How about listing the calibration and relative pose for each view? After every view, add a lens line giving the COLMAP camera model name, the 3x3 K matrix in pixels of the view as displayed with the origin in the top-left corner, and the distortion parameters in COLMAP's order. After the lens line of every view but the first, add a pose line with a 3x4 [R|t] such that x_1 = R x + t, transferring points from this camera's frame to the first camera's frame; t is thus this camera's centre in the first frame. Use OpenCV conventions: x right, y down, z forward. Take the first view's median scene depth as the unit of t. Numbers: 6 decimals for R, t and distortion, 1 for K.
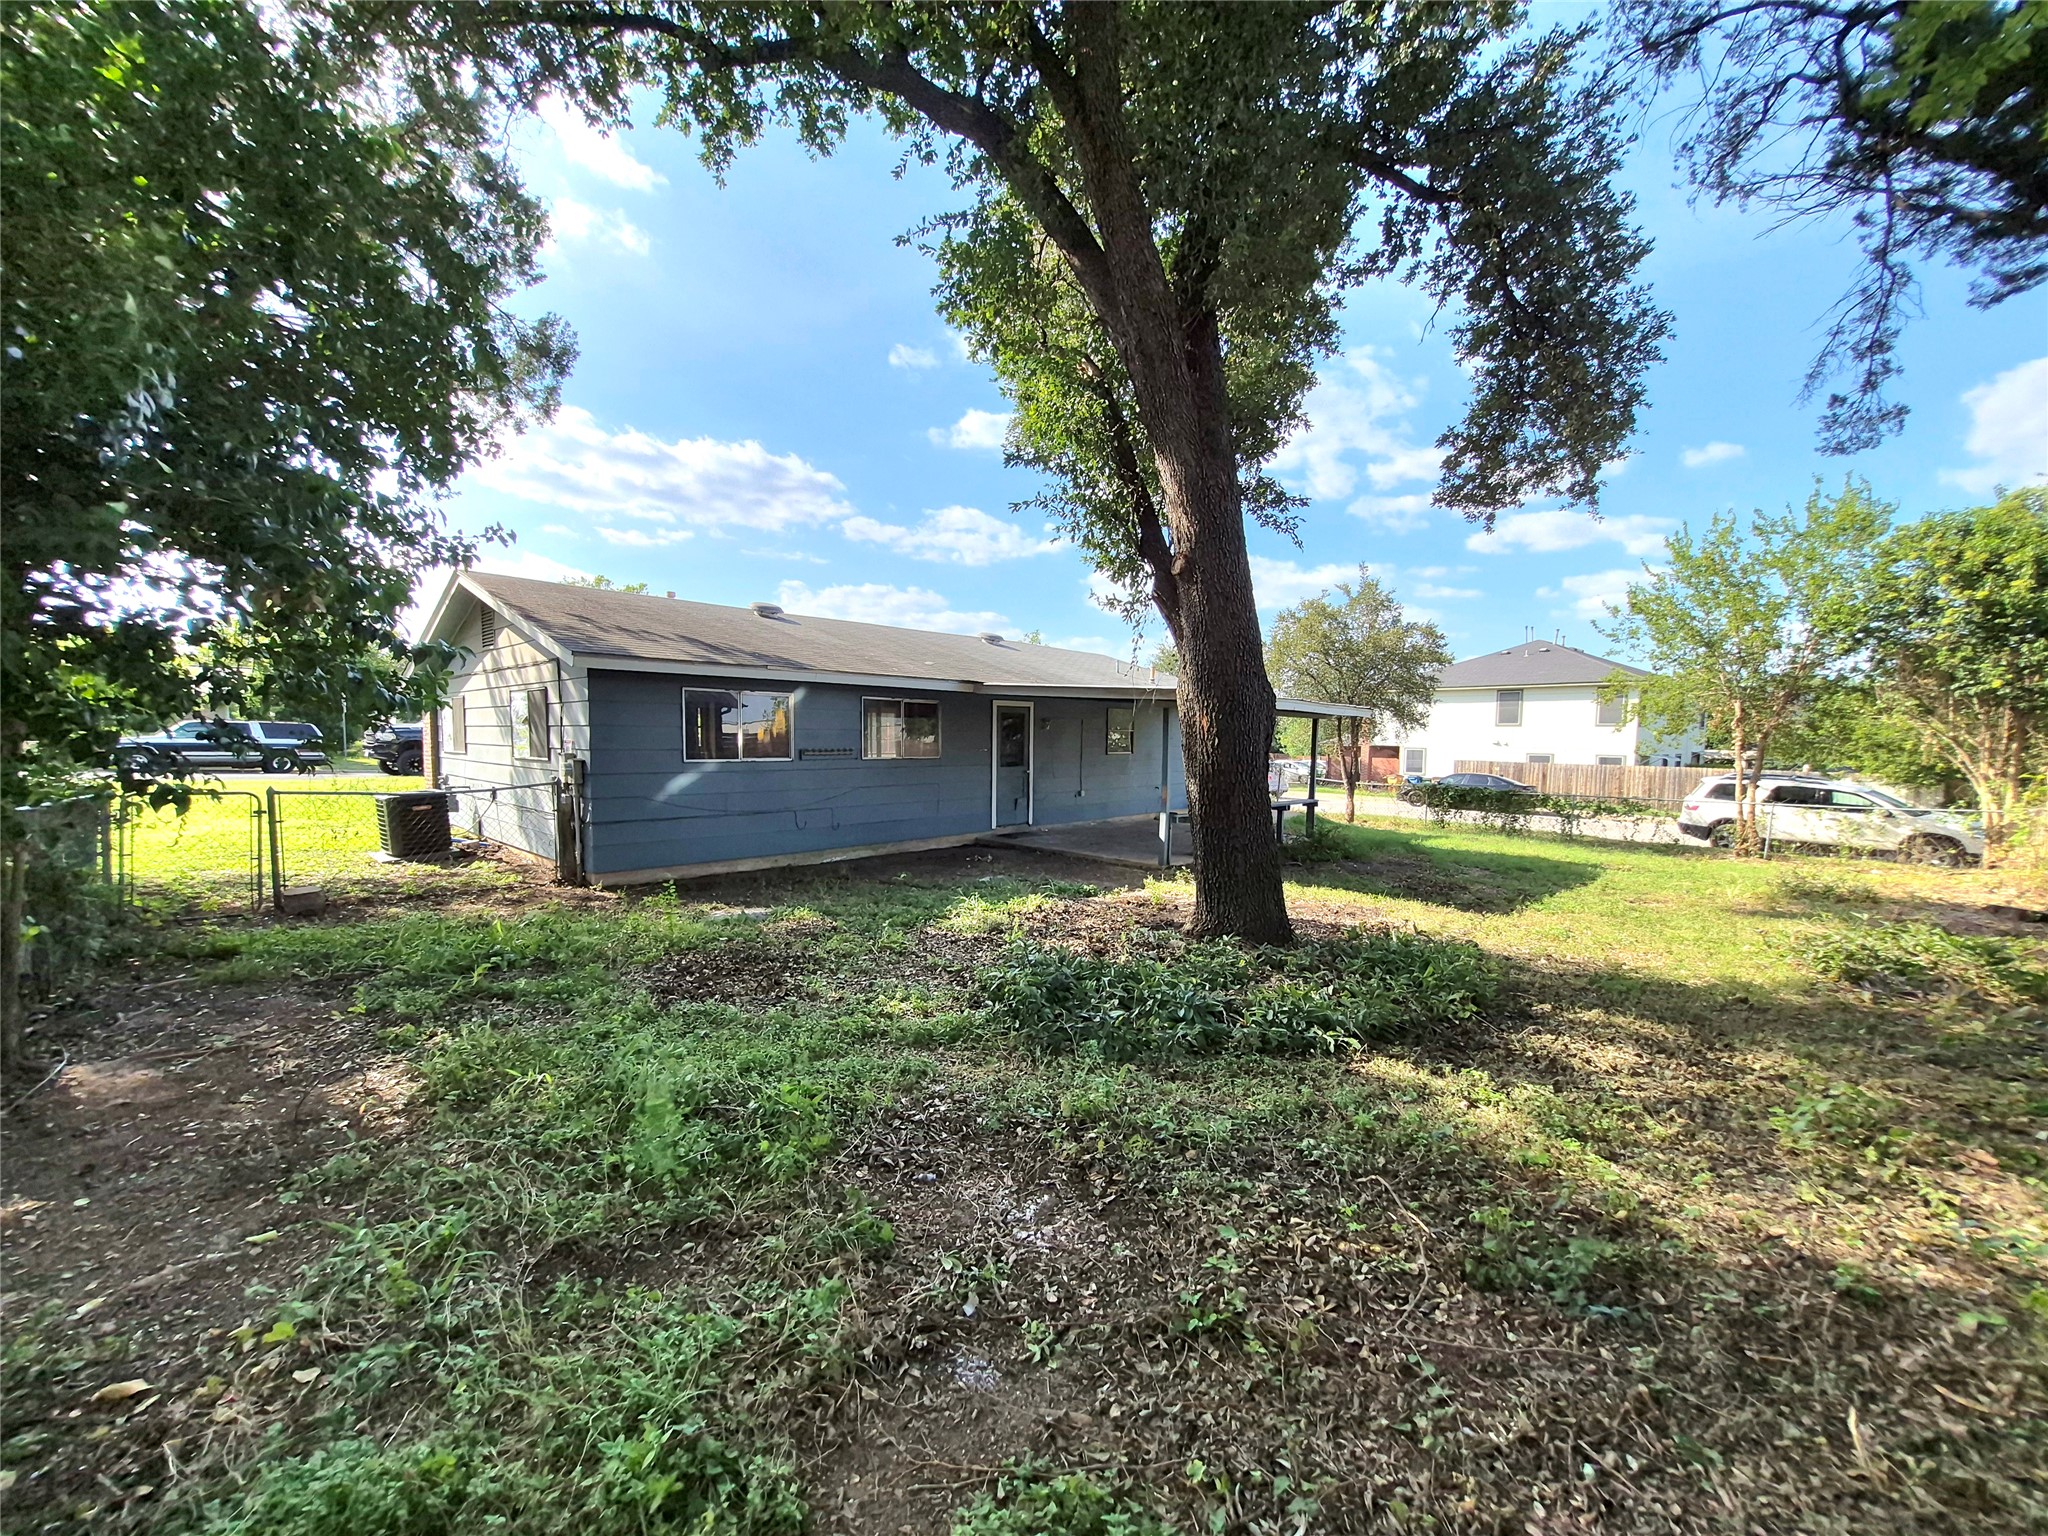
lens RADIAL K [[811.5, 0, 1023.1], [0, 811.5, 790.7], [0, 0, 1]] dist [0.010231, 0.000344]
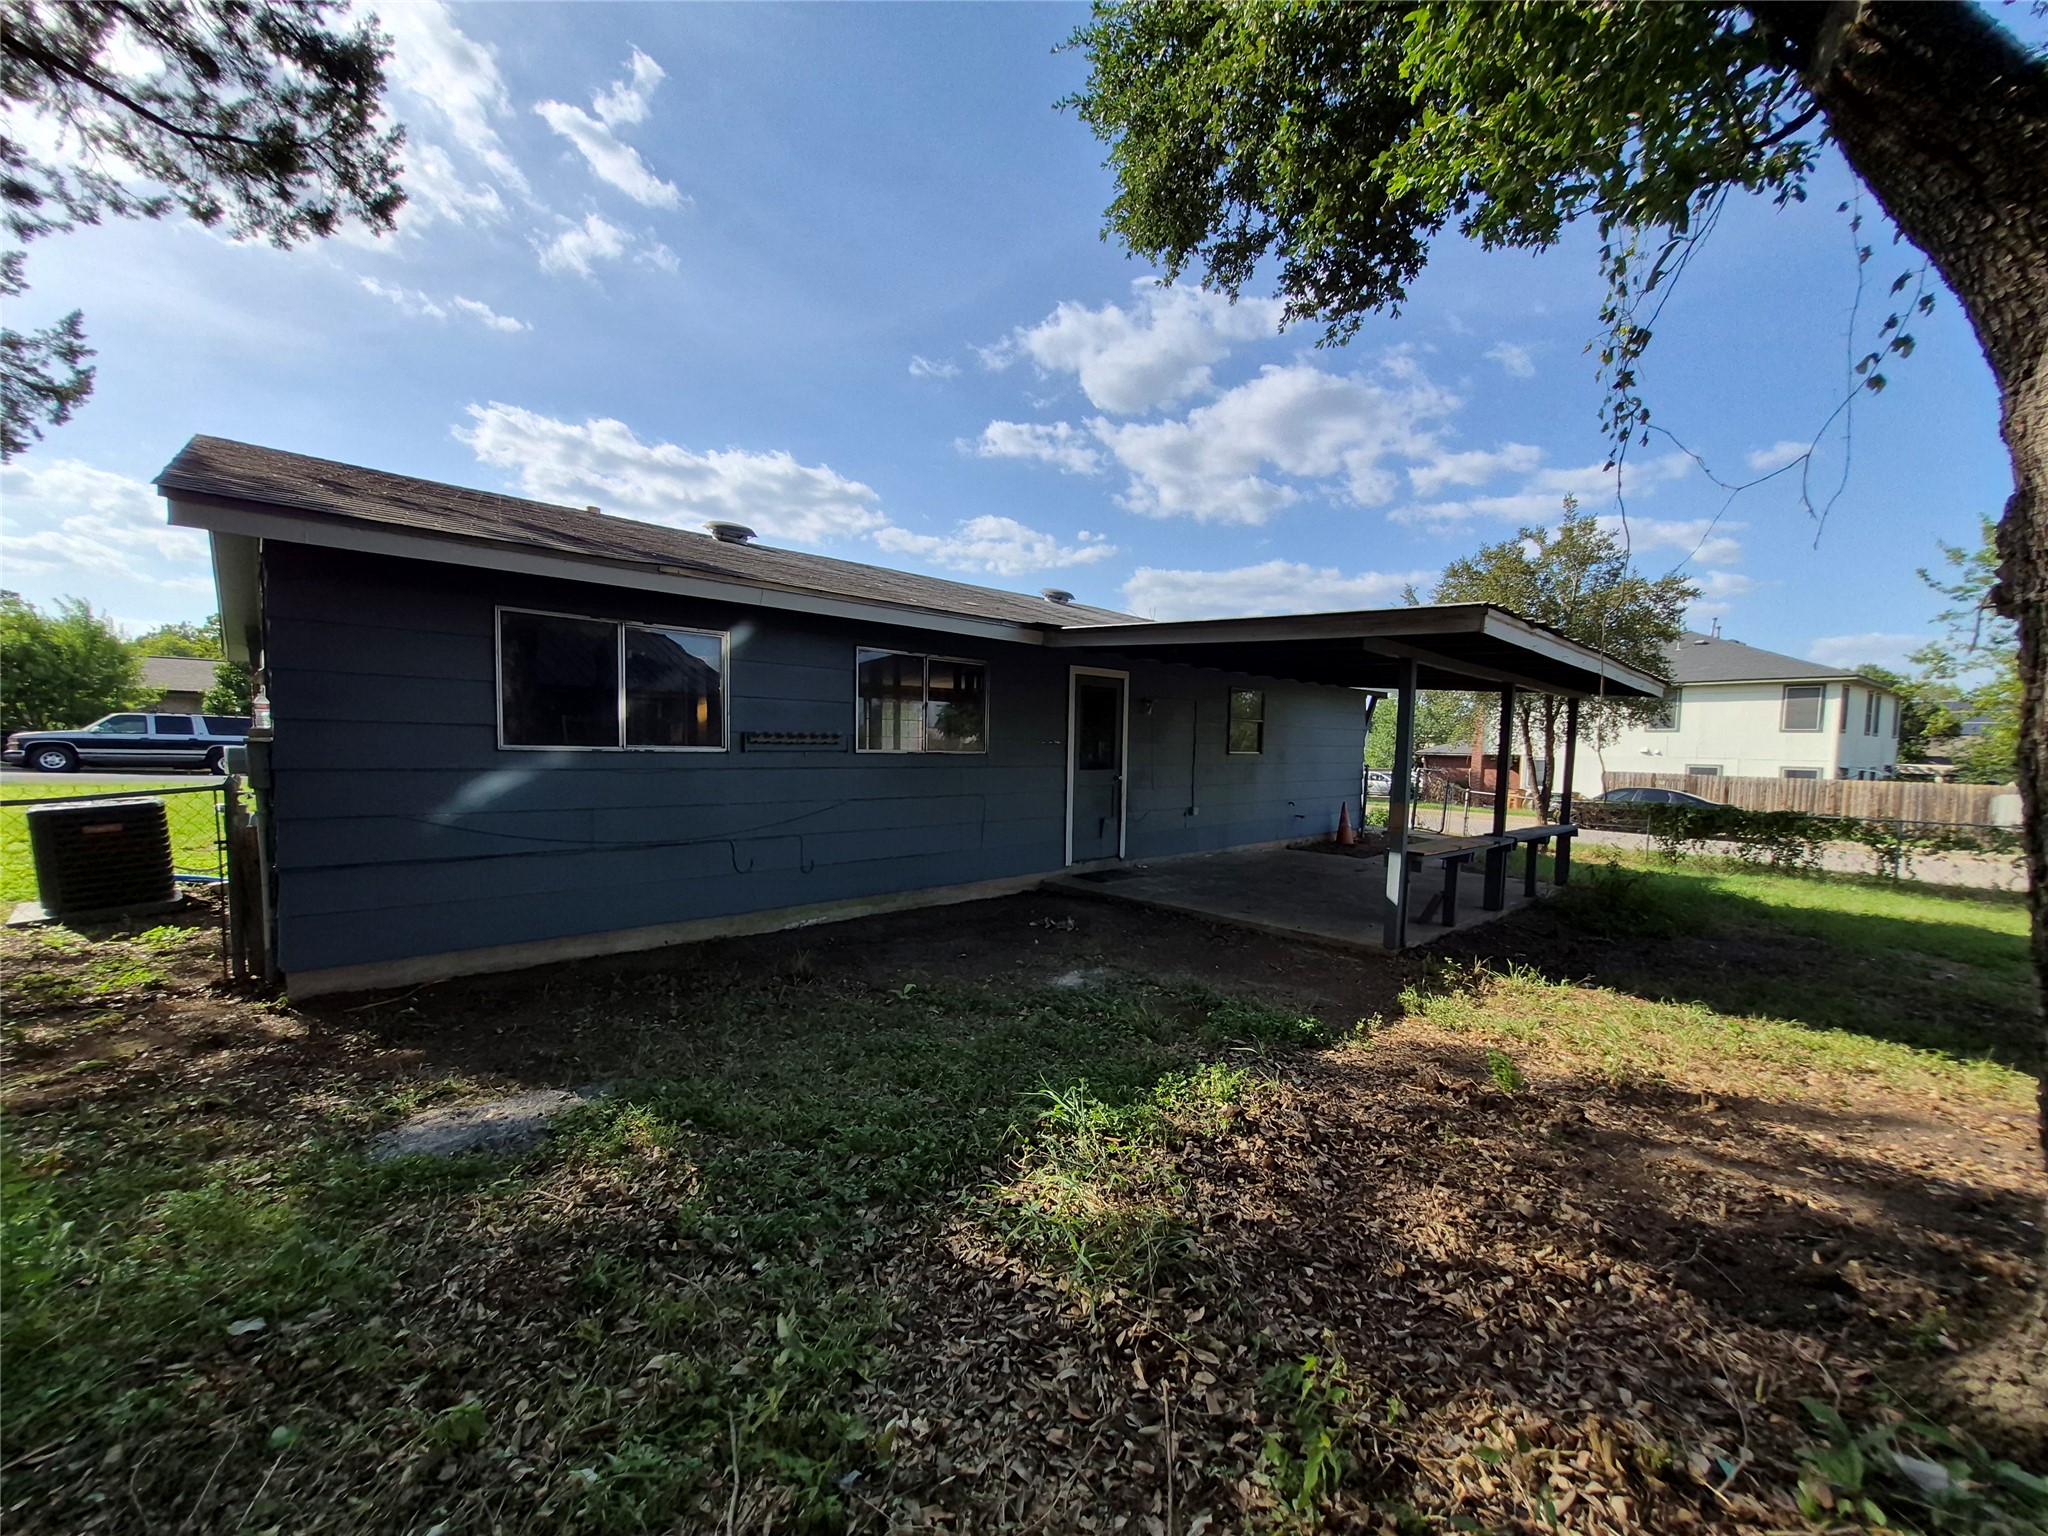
lens RADIAL K [[798.2, 0, 1024.3], [0, 798.2, 793.1], [0, 0, 1]] dist [0.009252, -0.000303]
pose [[0.999382, 0.009700, -0.033777, -0.039500], [-0.010068, 0.999892, -0.010730, -0.002495], [0.033669, 0.011063, 0.999372, 0.295465]]
